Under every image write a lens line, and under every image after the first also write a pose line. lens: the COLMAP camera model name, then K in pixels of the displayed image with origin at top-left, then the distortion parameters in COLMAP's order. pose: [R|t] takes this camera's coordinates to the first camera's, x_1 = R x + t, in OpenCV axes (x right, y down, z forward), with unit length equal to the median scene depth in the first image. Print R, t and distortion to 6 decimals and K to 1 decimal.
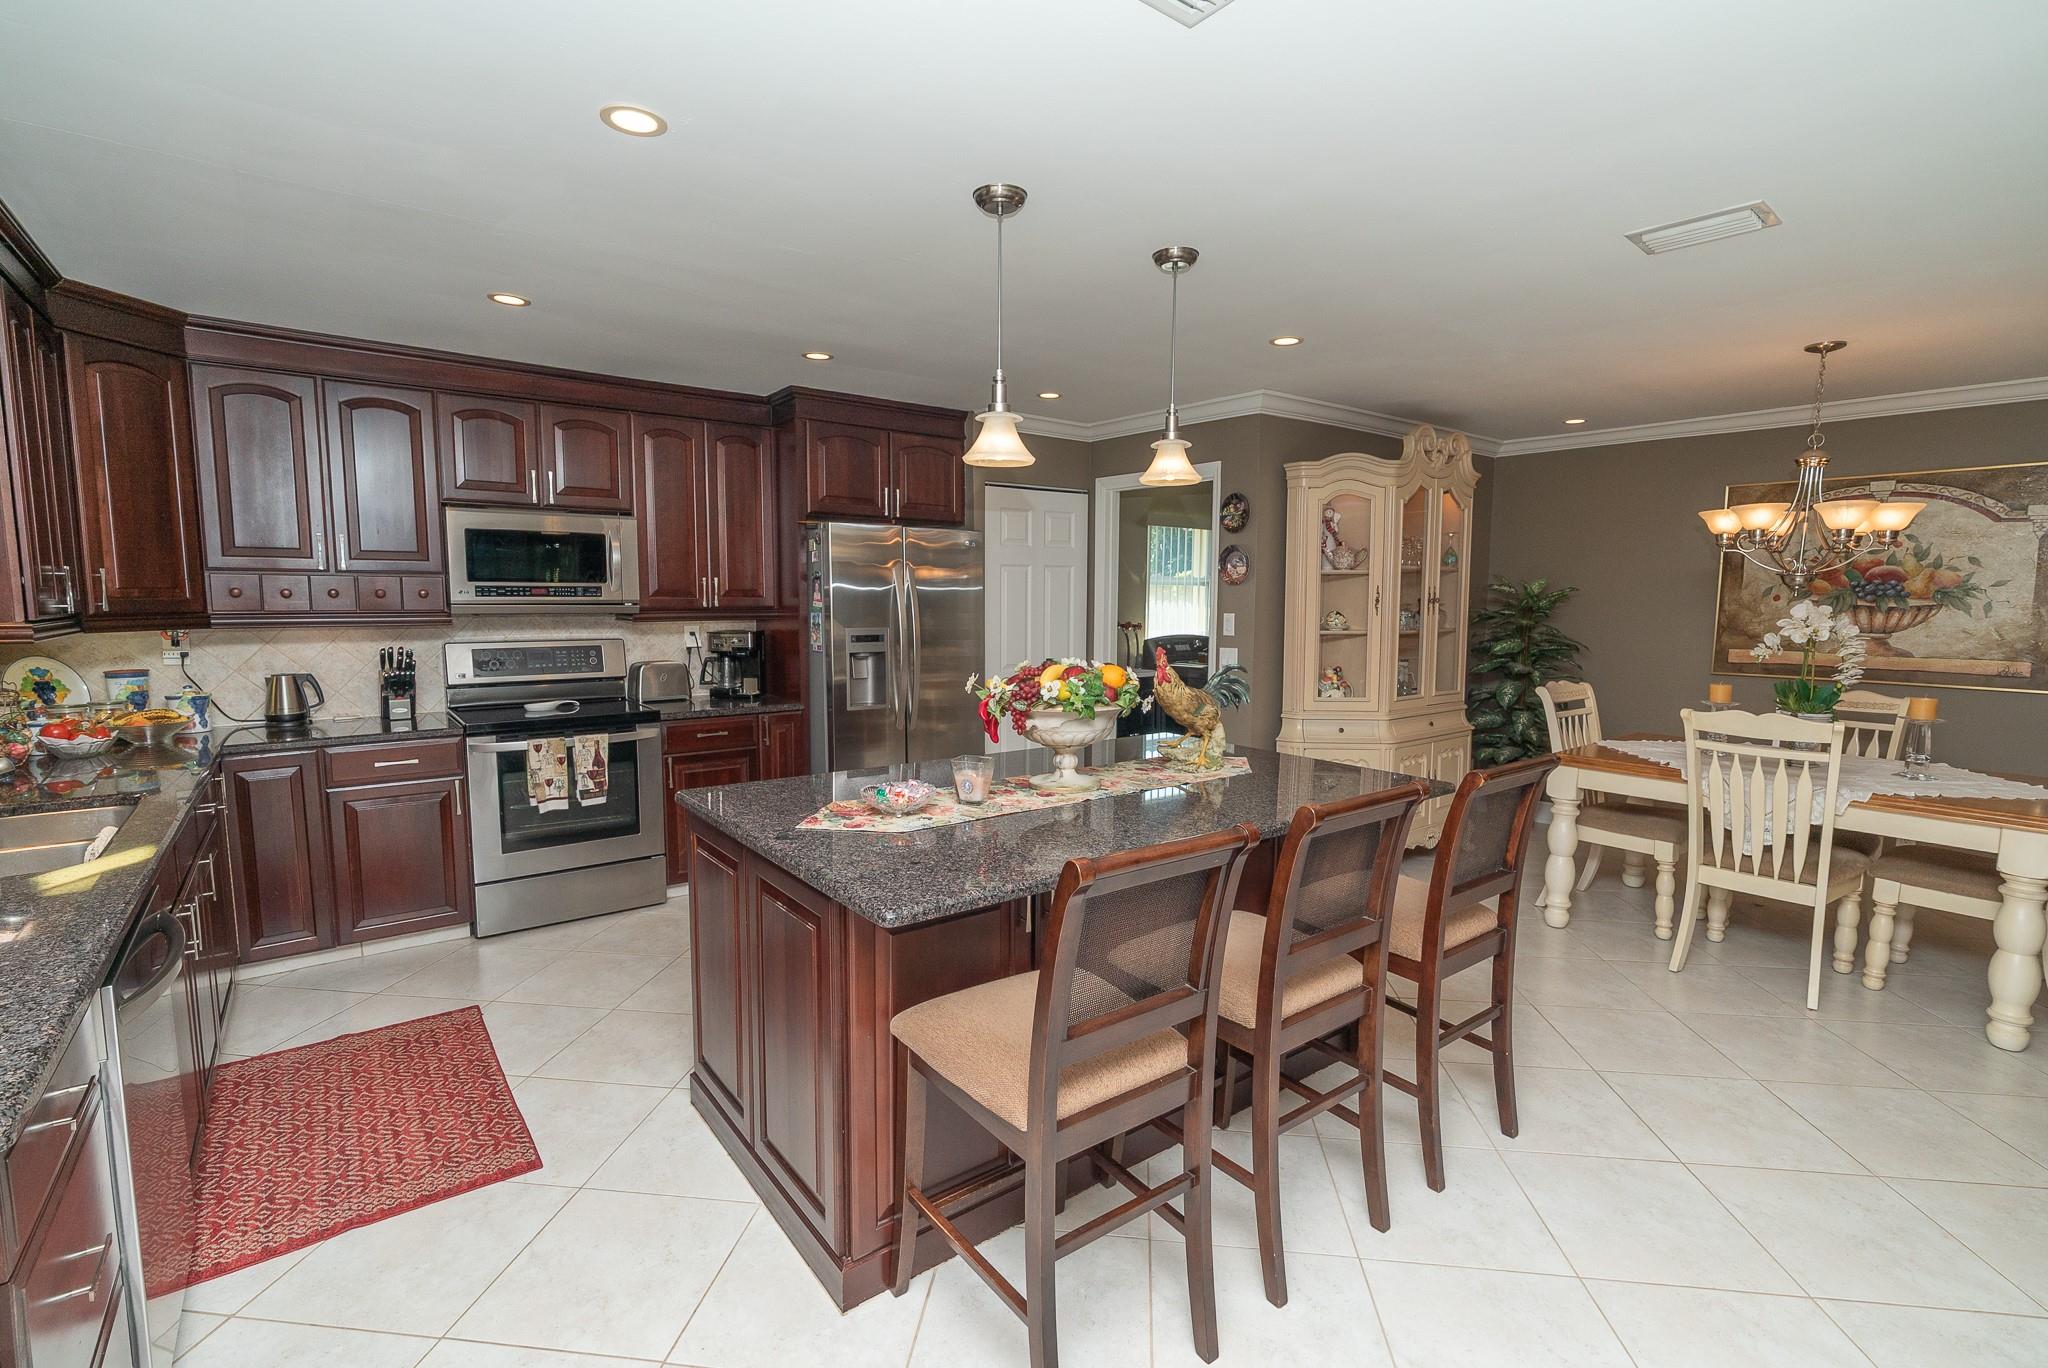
lens RADIAL K [[925.0, 0, 1033.2], [0, 925.0, 679.9], [0, 0, 1]] dist [-0.009101, 0.004590]
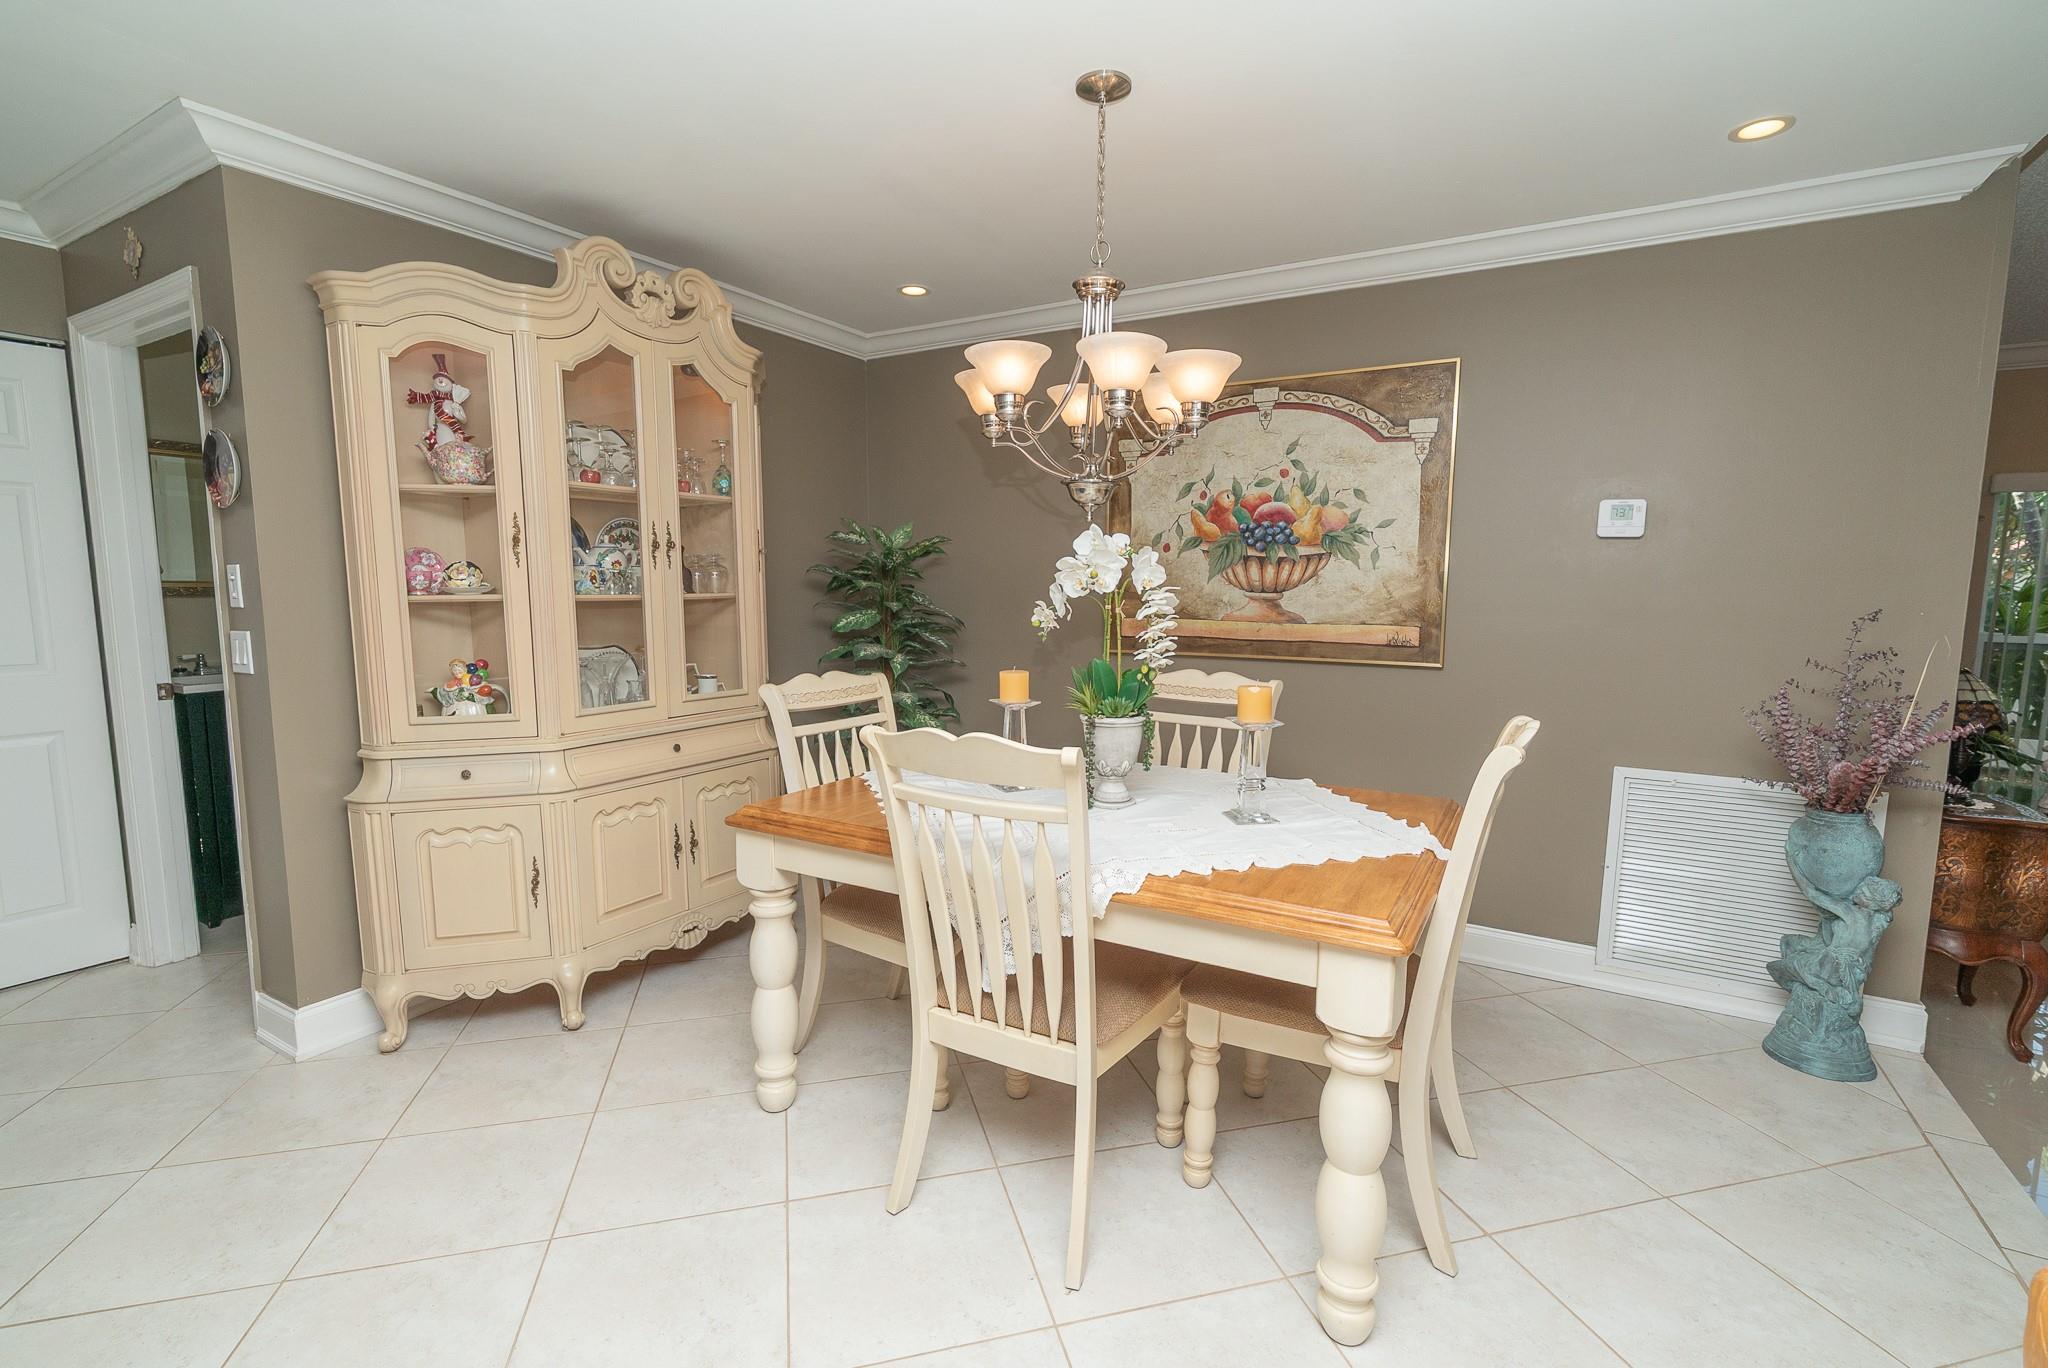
lens RADIAL K [[925.0, 0, 1027.9], [0, 925.0, 677.4], [0, 0, 1]] dist [-0.009101, 0.004590]
pose [[0.931414, -0.039394, 0.361823, 0.475849], [0.036214, 0.999223, 0.015570, -0.000425], [-0.362155, -0.001399, 0.932117, 0.381953]]
